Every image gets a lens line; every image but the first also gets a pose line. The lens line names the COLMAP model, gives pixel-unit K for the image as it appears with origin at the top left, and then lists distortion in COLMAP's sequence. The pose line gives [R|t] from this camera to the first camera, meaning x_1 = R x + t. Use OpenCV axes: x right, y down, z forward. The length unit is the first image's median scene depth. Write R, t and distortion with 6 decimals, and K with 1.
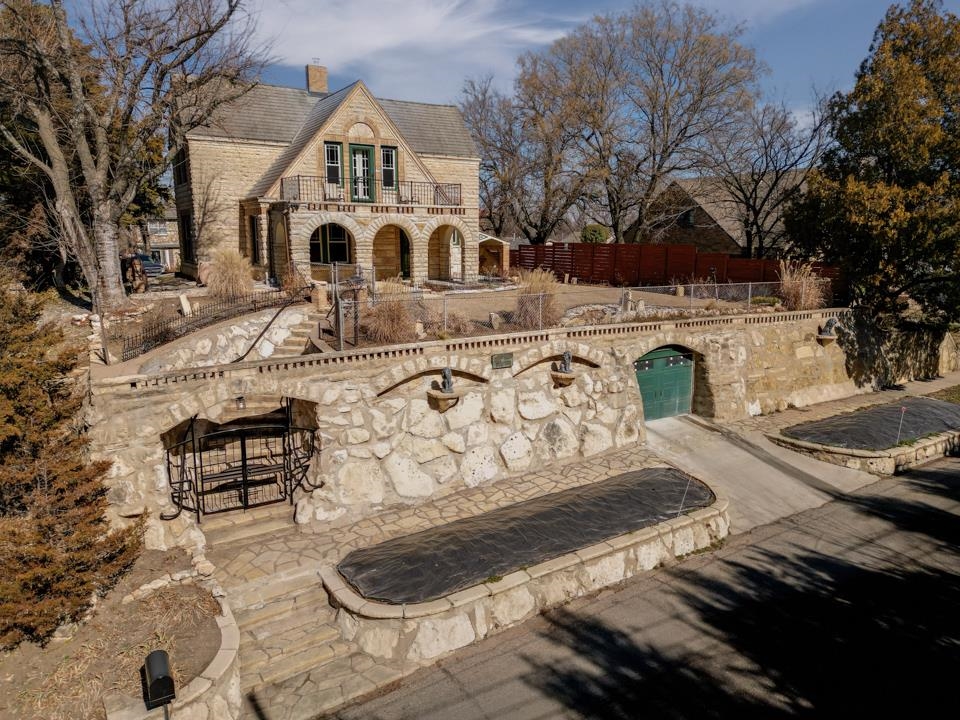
lens RADIAL K [[675.4, 0, 480.0], [0, 675.4, 360.0], [0, 0, 1]] dist [0.070380, -0.074984]
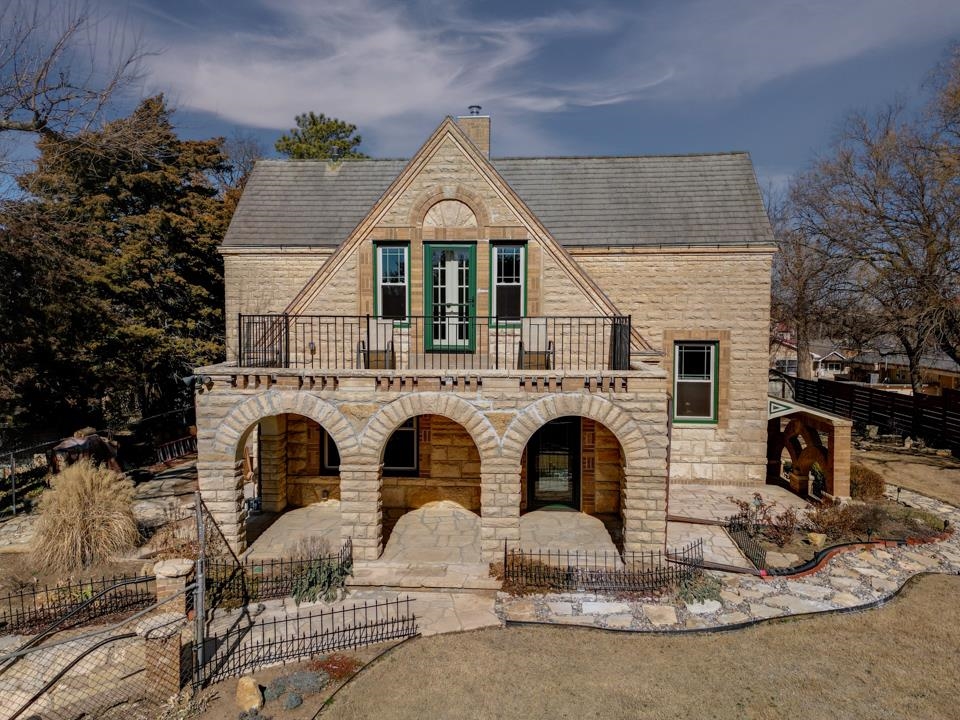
lens RADIAL K [[675.4, 0, 480.0], [0, 675.4, 360.0], [0, 0, 1]] dist [0.070380, -0.074984]
pose [[0.814289, 0.025518, -0.579899, 0.135999], [-0.103294, 0.989458, -0.101505, -0.182423], [0.571196, 0.142555, 0.808340, 0.623736]]
